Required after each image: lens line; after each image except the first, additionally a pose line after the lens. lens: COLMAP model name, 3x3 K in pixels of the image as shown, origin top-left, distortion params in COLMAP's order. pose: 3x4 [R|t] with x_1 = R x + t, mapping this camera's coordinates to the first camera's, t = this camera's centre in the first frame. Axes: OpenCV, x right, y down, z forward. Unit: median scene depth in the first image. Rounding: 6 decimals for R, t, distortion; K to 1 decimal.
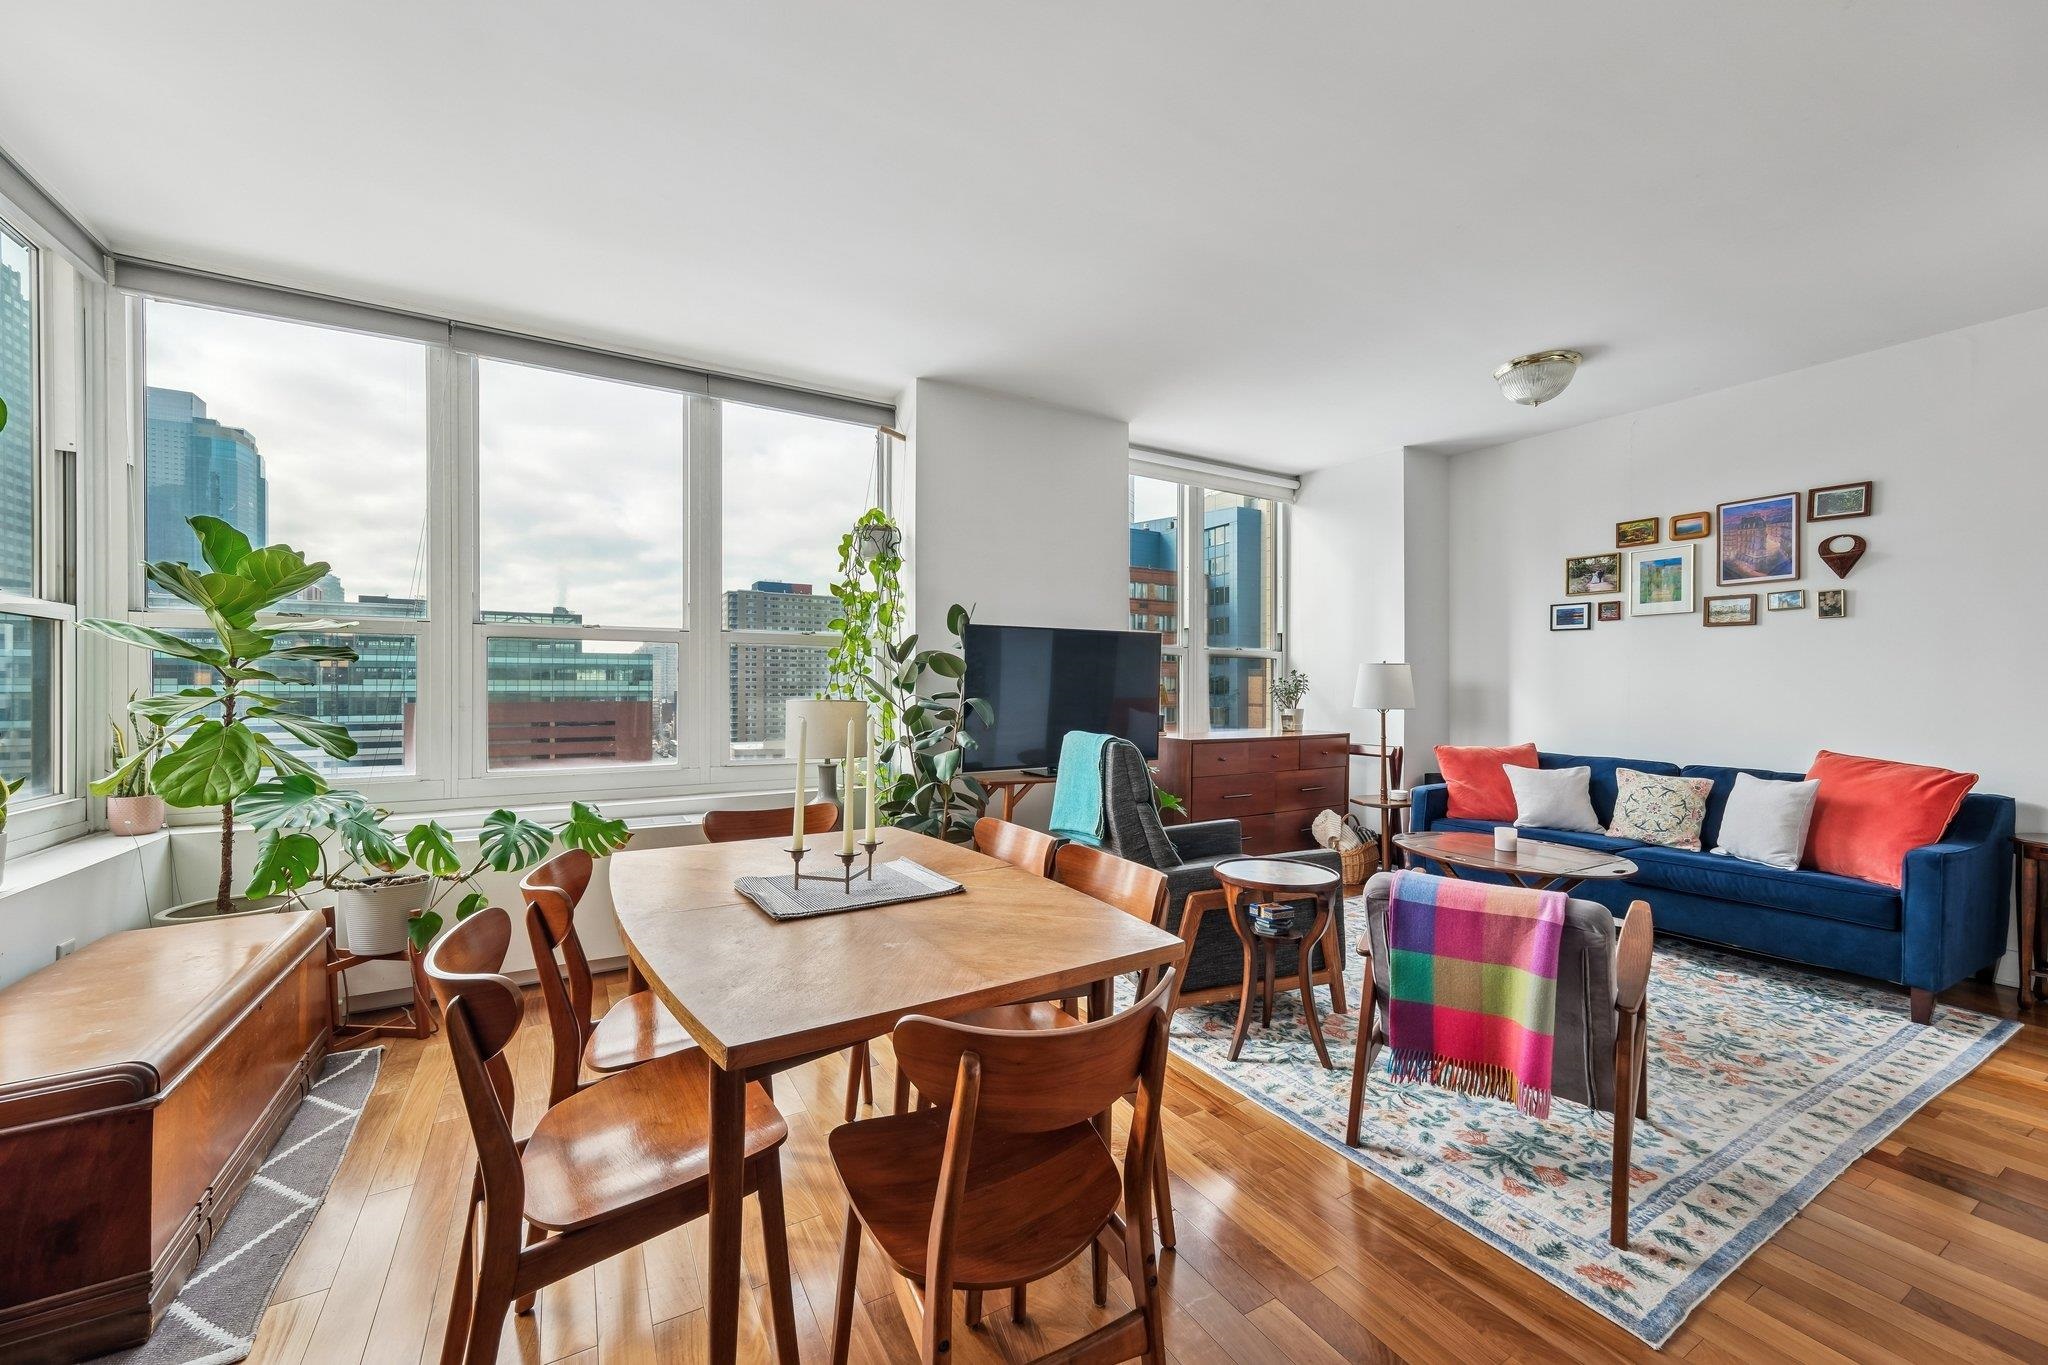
lens RADIAL K [[780.3, 0, 1024.0], [0, 780.3, 682.5], [0, 0, 1]] dist [0.027101, 0.000049]
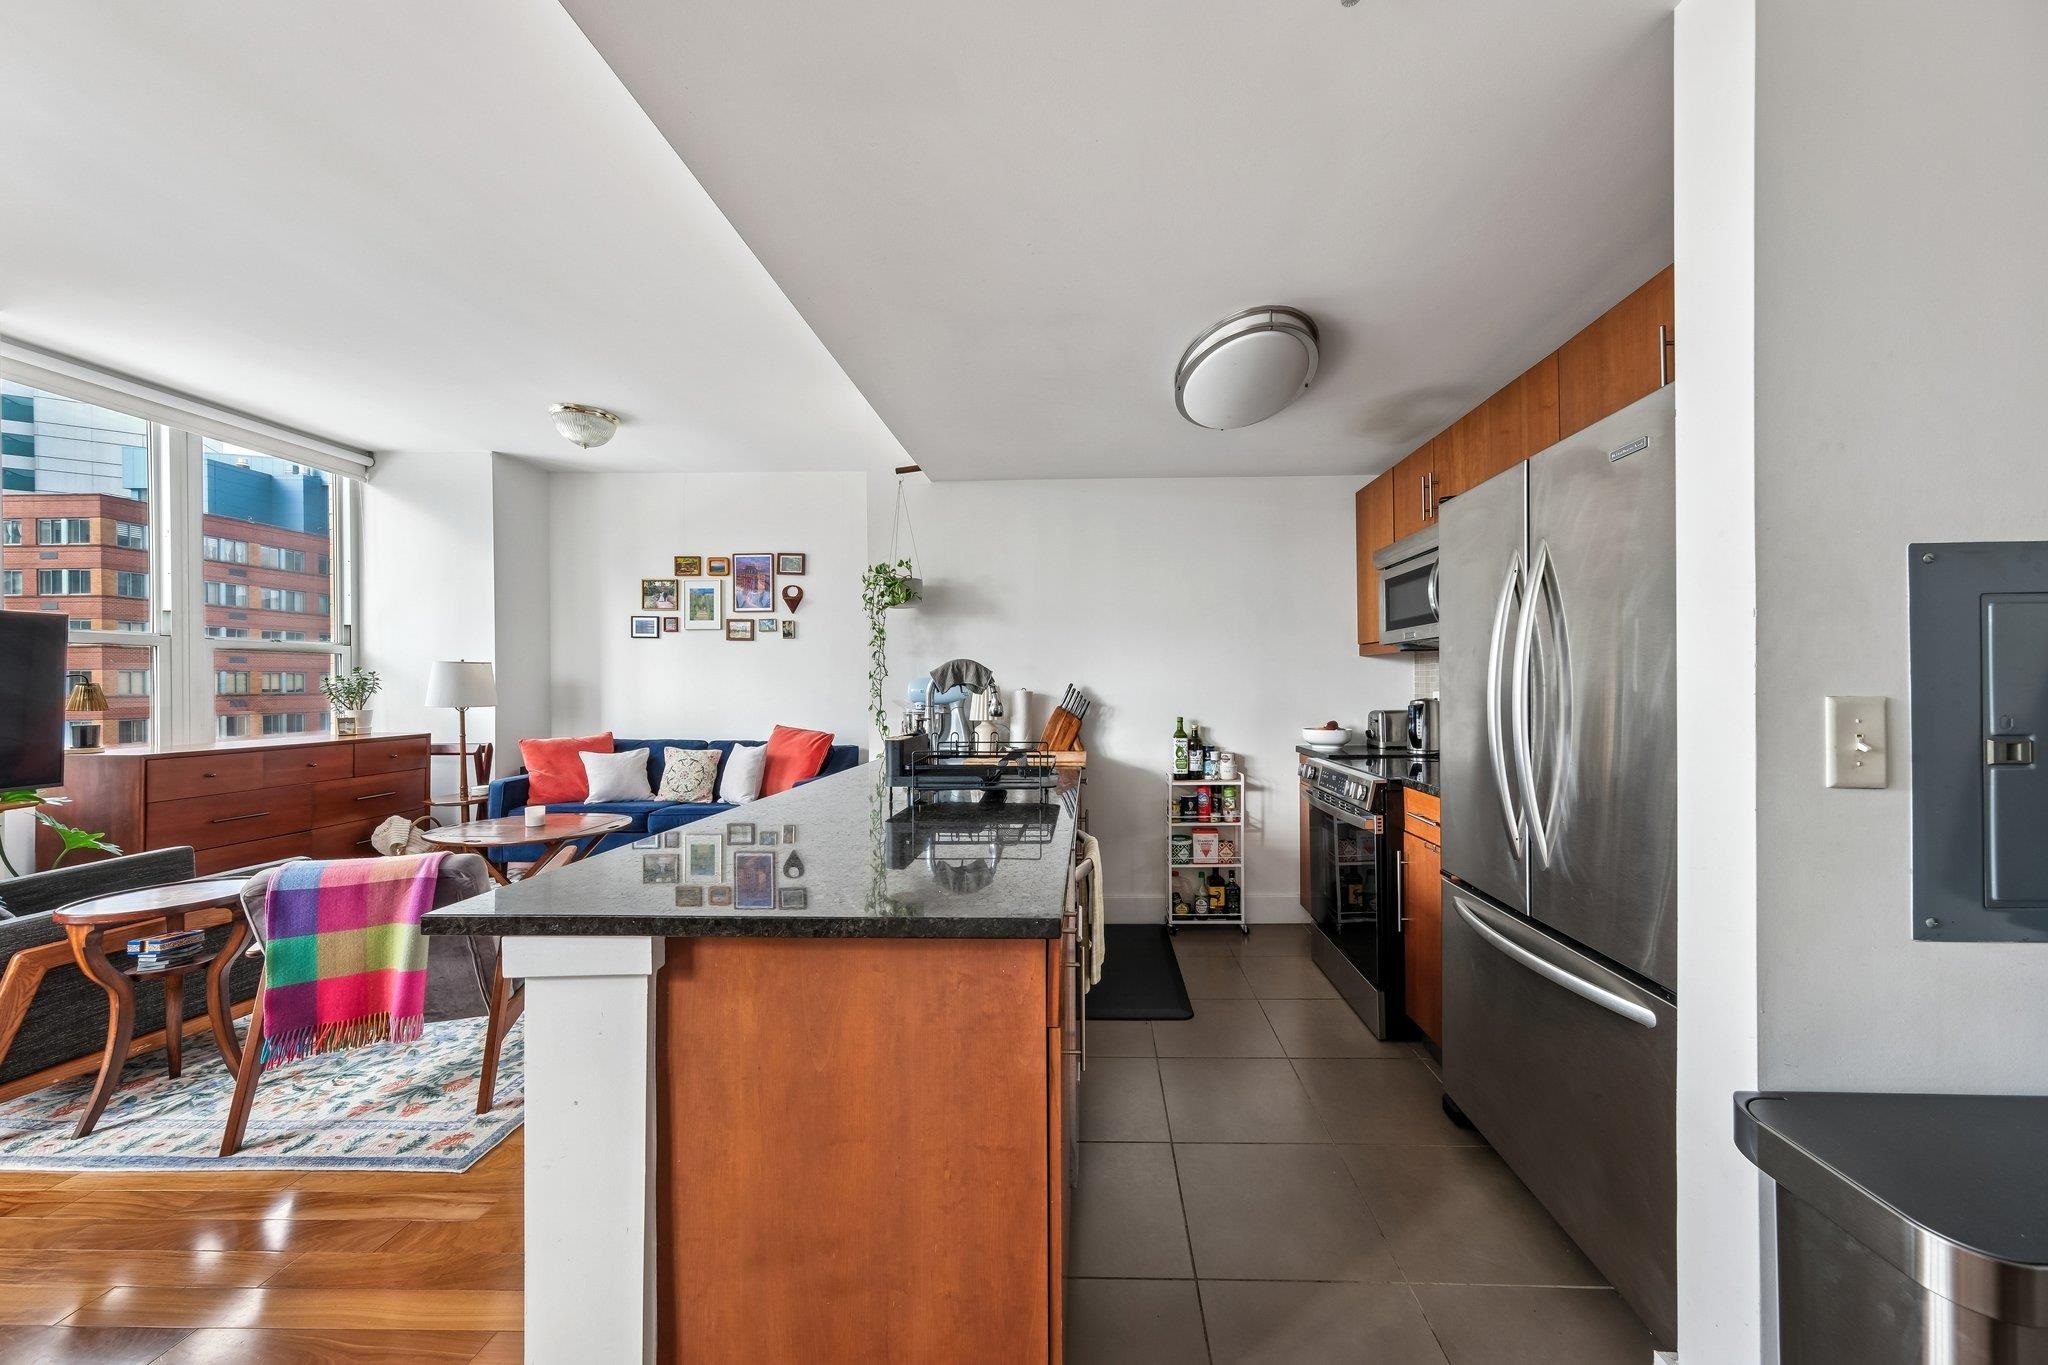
lens RADIAL K [[728.7, 0, 1062.9], [0, 728.7, 680.4], [0, 0, 1]] dist [-0.001012, 0.004836]
pose [[0.543270, -0.001083, 0.839558, 0.112441], [0.000404, 0.999999, 0.001029, -0.001173], [-0.839558, -0.000220, 0.543270, -0.194411]]
